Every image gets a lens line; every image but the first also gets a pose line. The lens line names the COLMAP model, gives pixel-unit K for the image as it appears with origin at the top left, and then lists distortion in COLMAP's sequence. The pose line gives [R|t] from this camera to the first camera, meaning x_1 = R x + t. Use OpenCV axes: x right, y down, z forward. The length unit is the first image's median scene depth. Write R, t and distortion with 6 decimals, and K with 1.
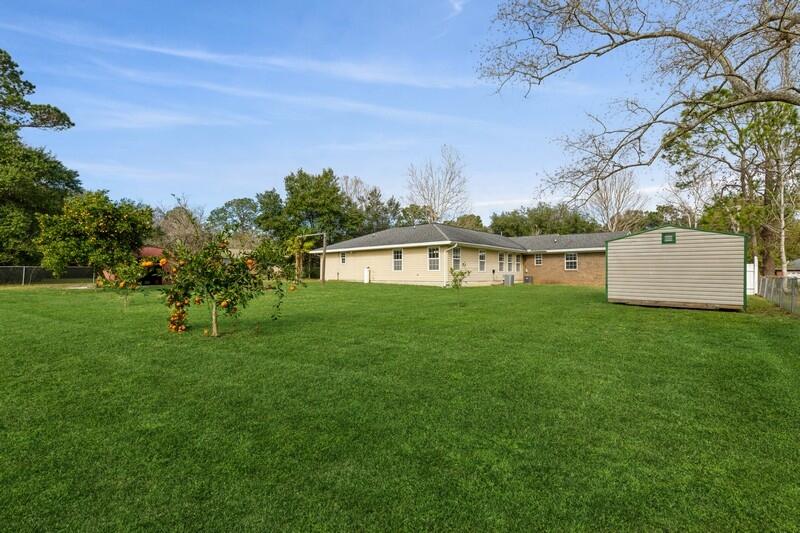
lens RADIAL K [[365.8, 0, 442.4], [0, 365.8, 265.4], [0, 0, 1]] dist [0.010053, -0.000860]
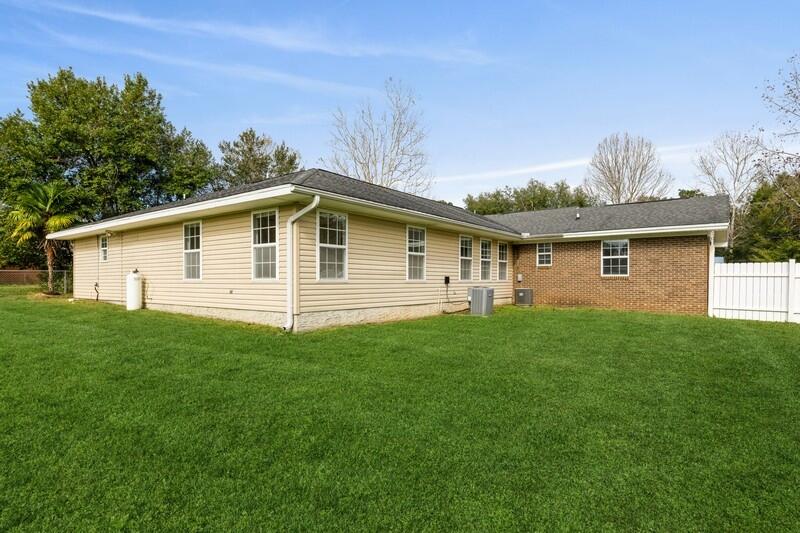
lens RADIAL K [[377.1, 0, 479.2], [0, 377.1, 292.7], [0, 0, 1]] dist [-0.001140, -0.000348]
pose [[0.989223, -0.007648, 0.146214, 0.108439], [-0.001741, 0.997950, 0.063981, 0.002668], [-0.146404, -0.063546, 0.987182, 0.537037]]
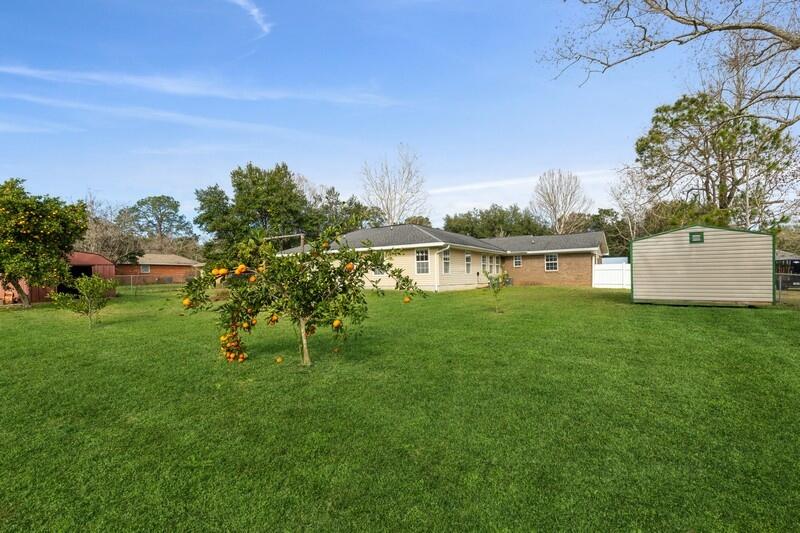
lens RADIAL K [[365.8, 0, 433.2], [0, 365.8, 274.7], [0, 0, 1]] dist [0.010053, -0.000860]
pose [[0.986088, -0.019463, 0.165083, -0.132843], [0.016474, 0.999675, 0.019454, -0.001937], [-0.165408, -0.016464, 0.986088, 0.056977]]
